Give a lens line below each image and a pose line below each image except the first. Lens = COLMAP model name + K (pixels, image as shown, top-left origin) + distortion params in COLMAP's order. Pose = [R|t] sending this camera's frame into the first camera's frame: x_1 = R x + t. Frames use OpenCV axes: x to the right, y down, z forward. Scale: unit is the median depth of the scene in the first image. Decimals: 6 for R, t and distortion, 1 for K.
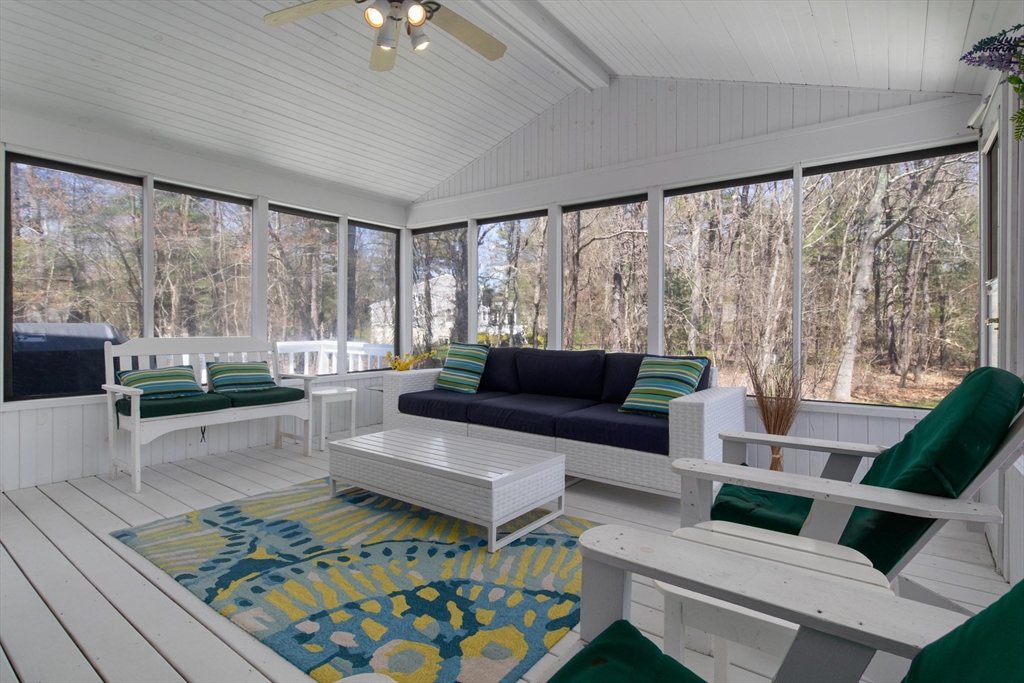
lens RADIAL K [[515.1, 0, 517.9], [0, 515.1, 328.7], [0, 0, 1]] dist [-0.005787, 0.000295]
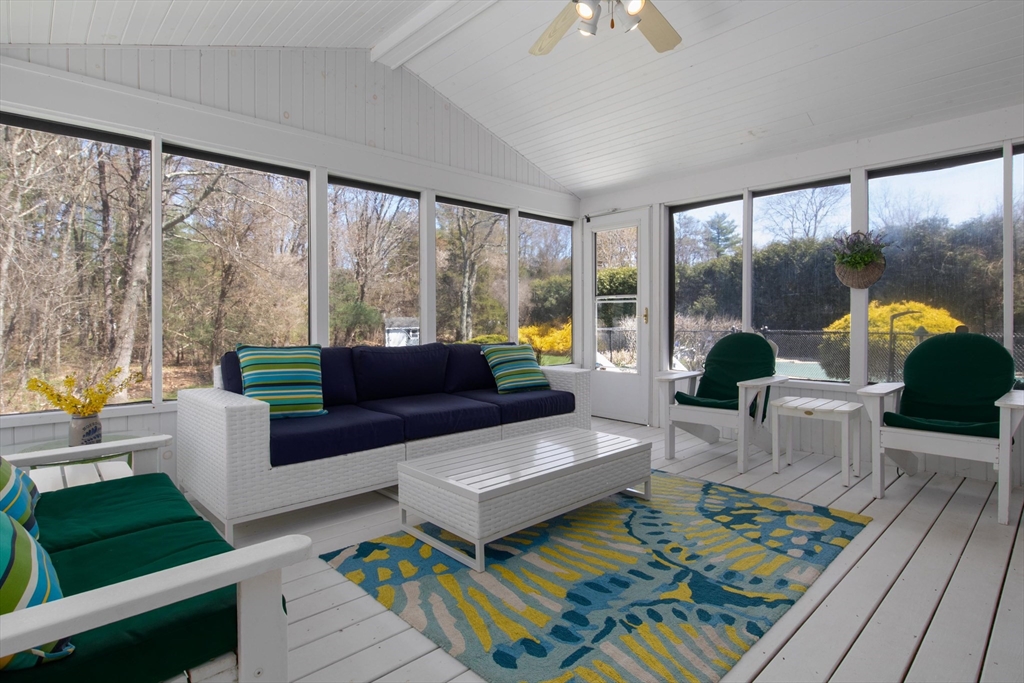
lens RADIAL K [[531.1, 0, 514.6], [0, 531.1, 321.2], [0, 0, 1]] dist [-0.004240, -0.001529]
pose [[0.167127, -0.008114, 0.985902, -1.424700], [0.009381, 0.999934, 0.006639, -0.010422], [-0.985891, 0.008140, 0.167192, 1.143748]]
